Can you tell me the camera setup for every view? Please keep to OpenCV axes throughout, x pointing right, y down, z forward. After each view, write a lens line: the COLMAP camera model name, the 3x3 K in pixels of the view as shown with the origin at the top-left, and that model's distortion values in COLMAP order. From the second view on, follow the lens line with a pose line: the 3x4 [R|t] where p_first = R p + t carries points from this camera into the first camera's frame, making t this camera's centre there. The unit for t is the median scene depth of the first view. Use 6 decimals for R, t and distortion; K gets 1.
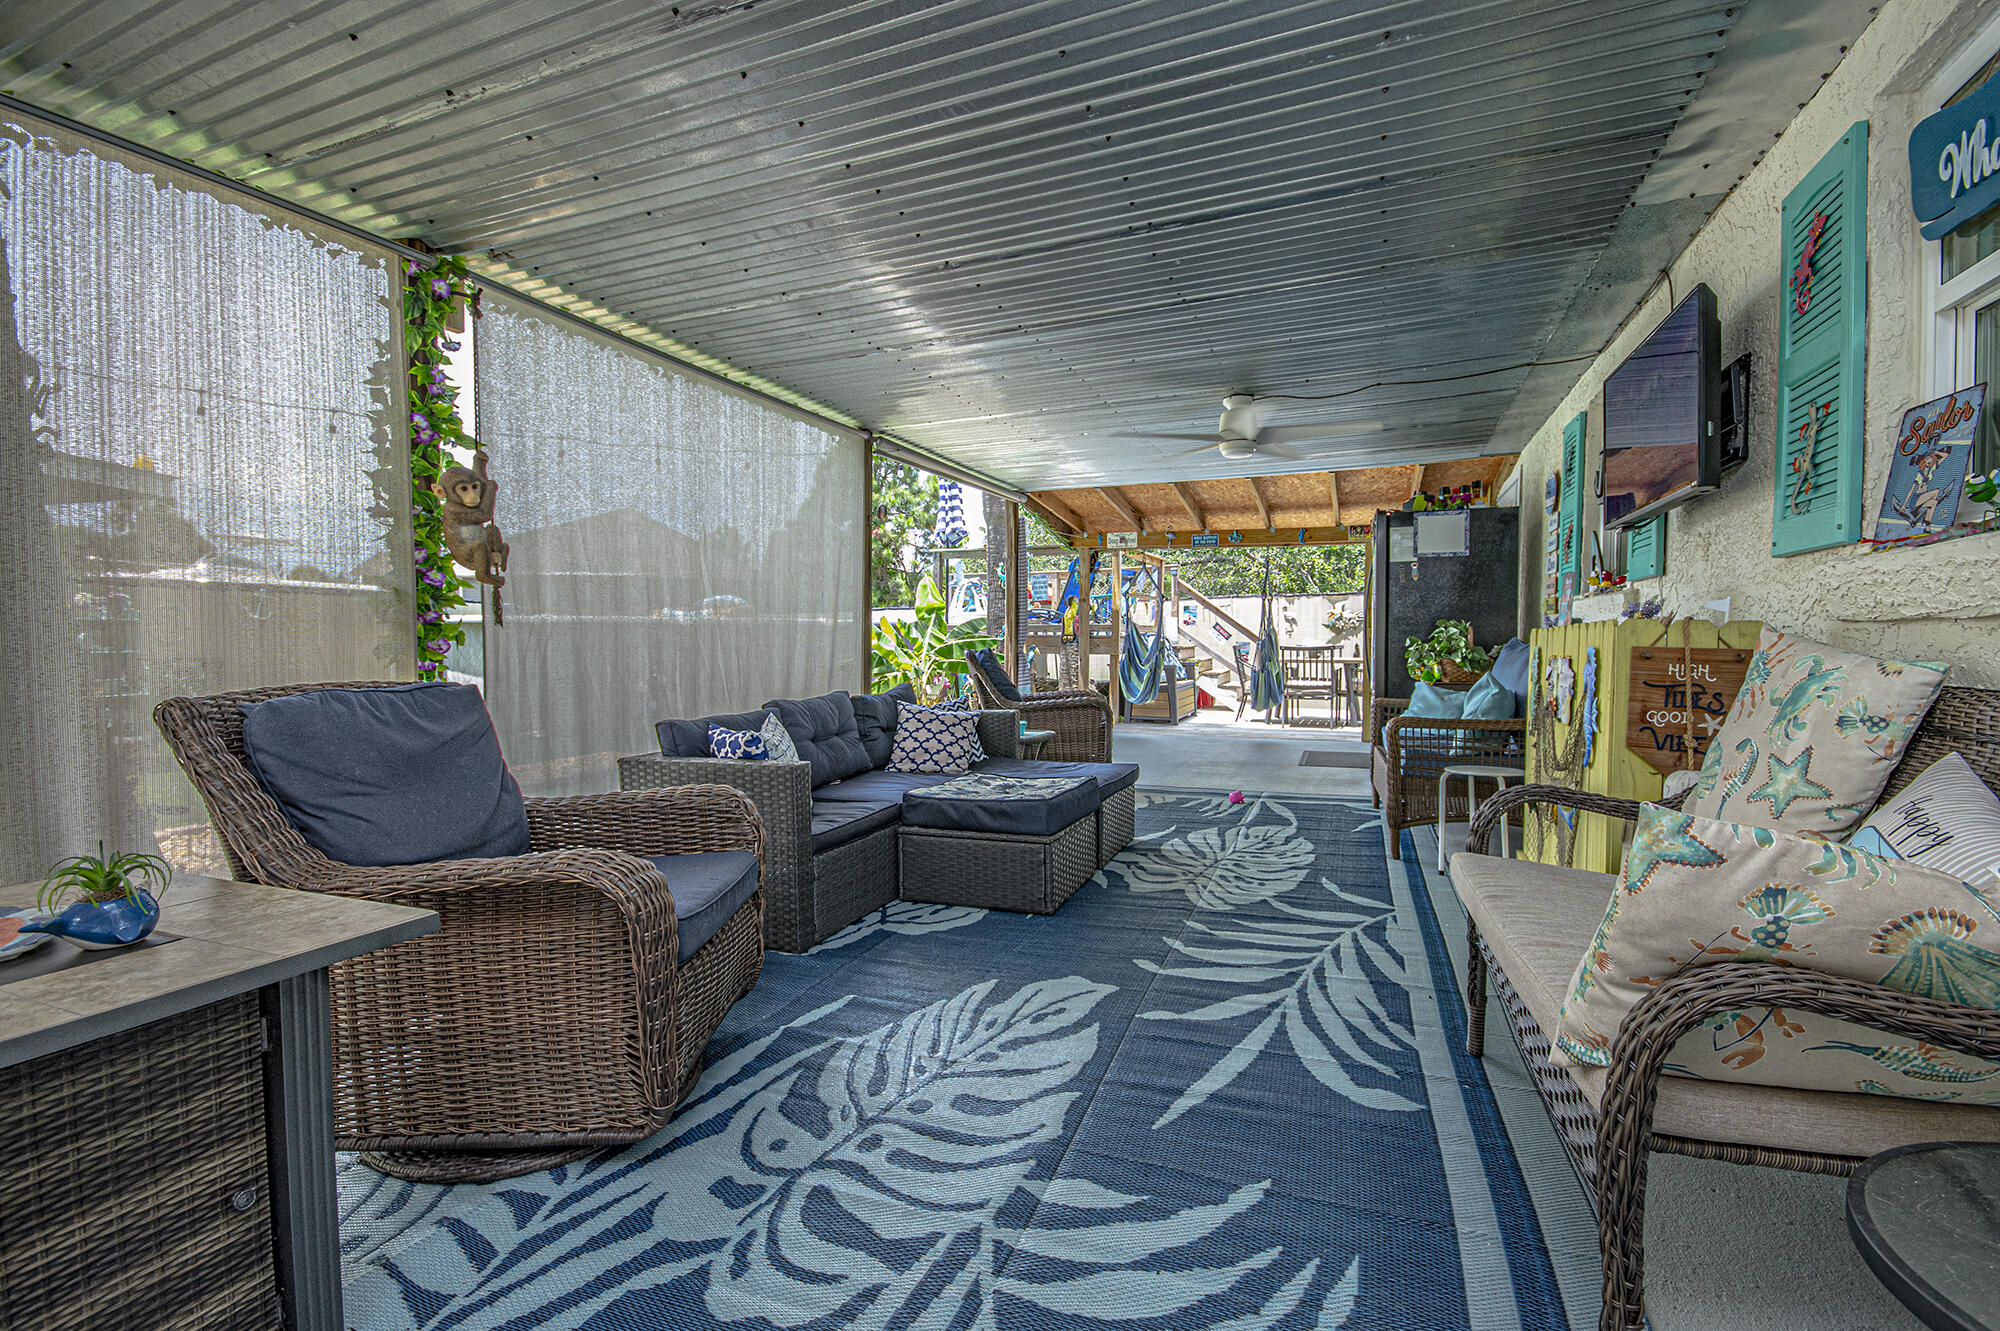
lens RADIAL K [[875.4, 0, 1004.4], [0, 875.4, 668.6], [0, 0, 1]] dist [-0.001426, -0.001565]
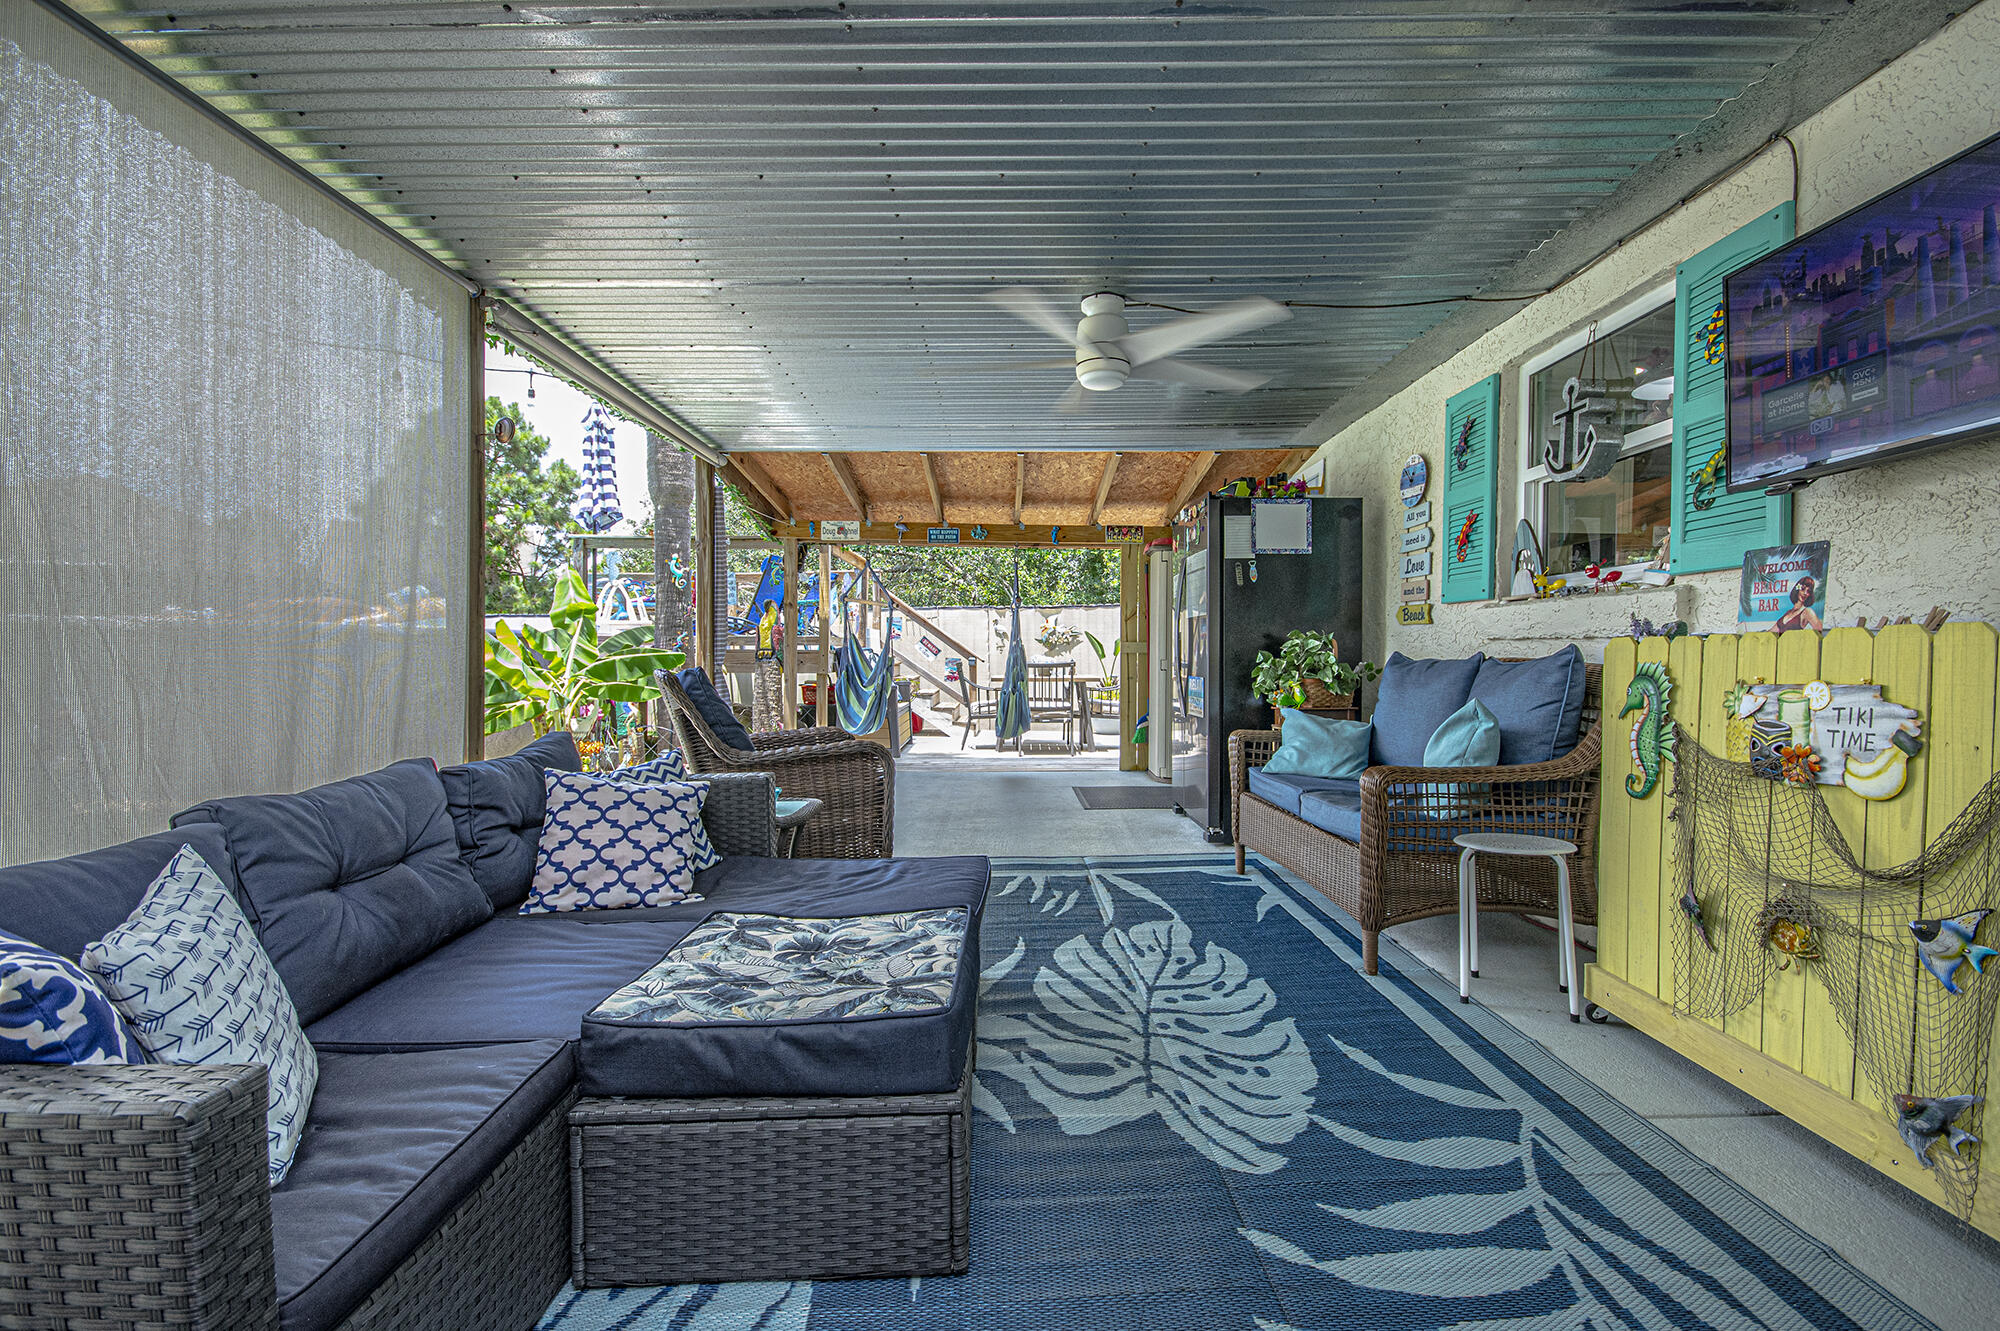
lens RADIAL K [[875.4, 0, 1002.0], [0, 875.4, 669.2], [0, 0, 1]] dist [-0.001426, -0.001565]
pose [[0.924529, -0.004193, 0.381088, -0.037393], [0.011135, 0.999810, -0.016014, -0.006150], [-0.380948, 0.019049, 0.924400, 0.225199]]
